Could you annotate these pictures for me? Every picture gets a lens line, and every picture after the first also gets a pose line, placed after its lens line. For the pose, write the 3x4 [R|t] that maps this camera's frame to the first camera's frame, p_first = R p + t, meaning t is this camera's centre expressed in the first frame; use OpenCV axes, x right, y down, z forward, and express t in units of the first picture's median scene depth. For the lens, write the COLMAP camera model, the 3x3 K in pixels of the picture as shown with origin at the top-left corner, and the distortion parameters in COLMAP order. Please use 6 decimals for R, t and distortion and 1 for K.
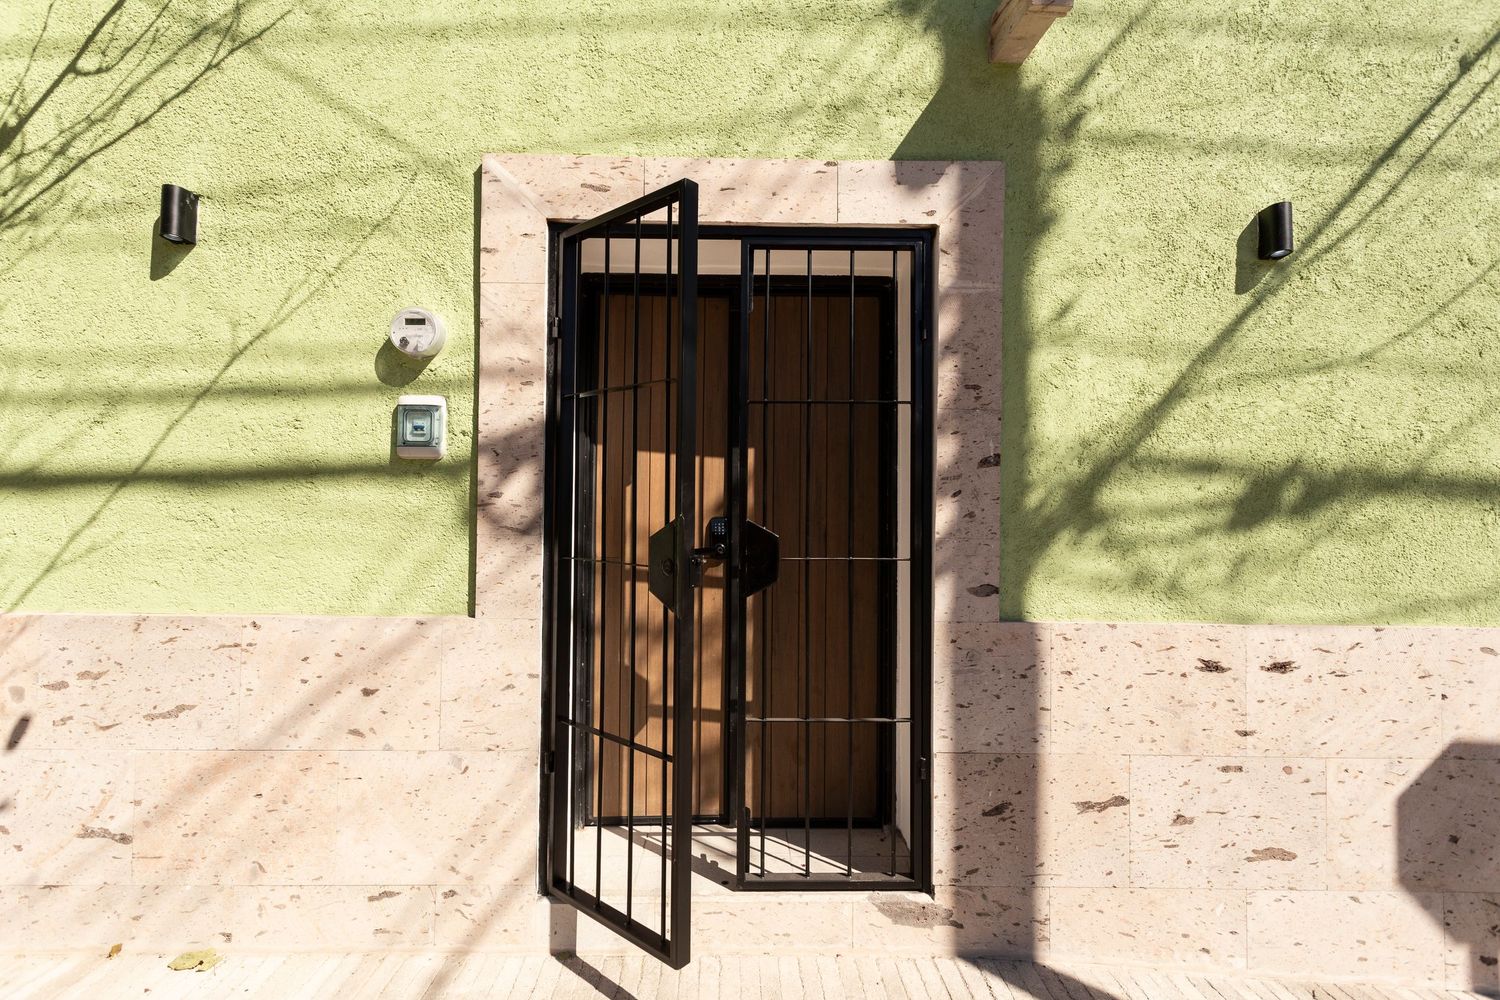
lens RADIAL K [[725.9, 0, 748.6], [0, 725.9, 495.2], [0, 0, 1]] dist [-0.078380, 0.038240]
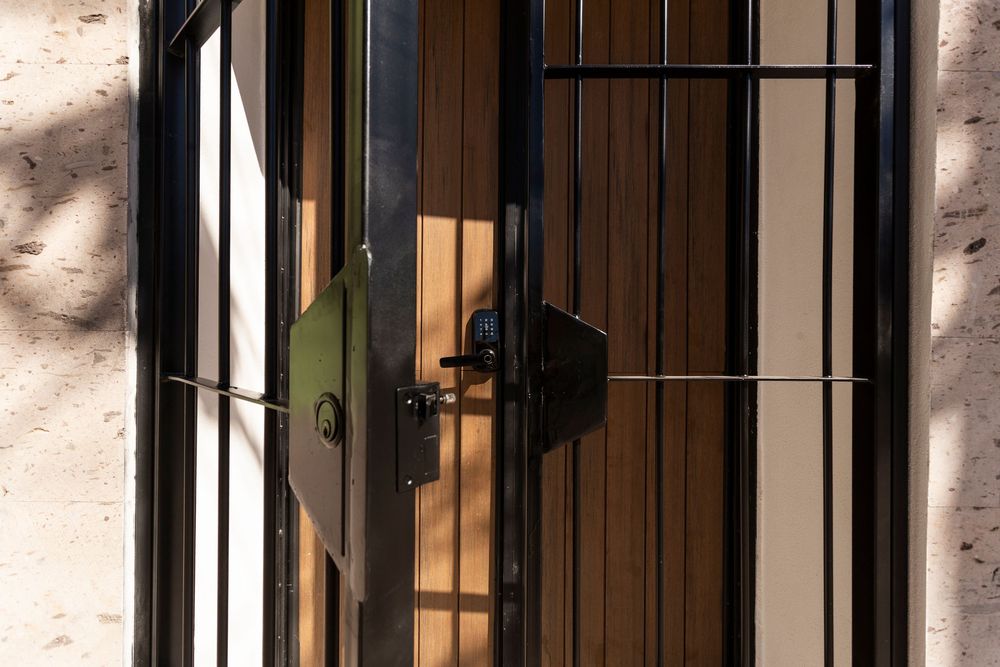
lens RADIAL K [[483.9, 0, 499.1], [0, 483.9, 330.3], [0, 0, 1]] dist [-0.078380, 0.038240]
pose [[0.999982, -0.000312, -0.005940, -0.031692], [0.000462, 0.999680, 0.025295, 0.046776], [0.005930, -0.025297, 0.999662, 0.679246]]
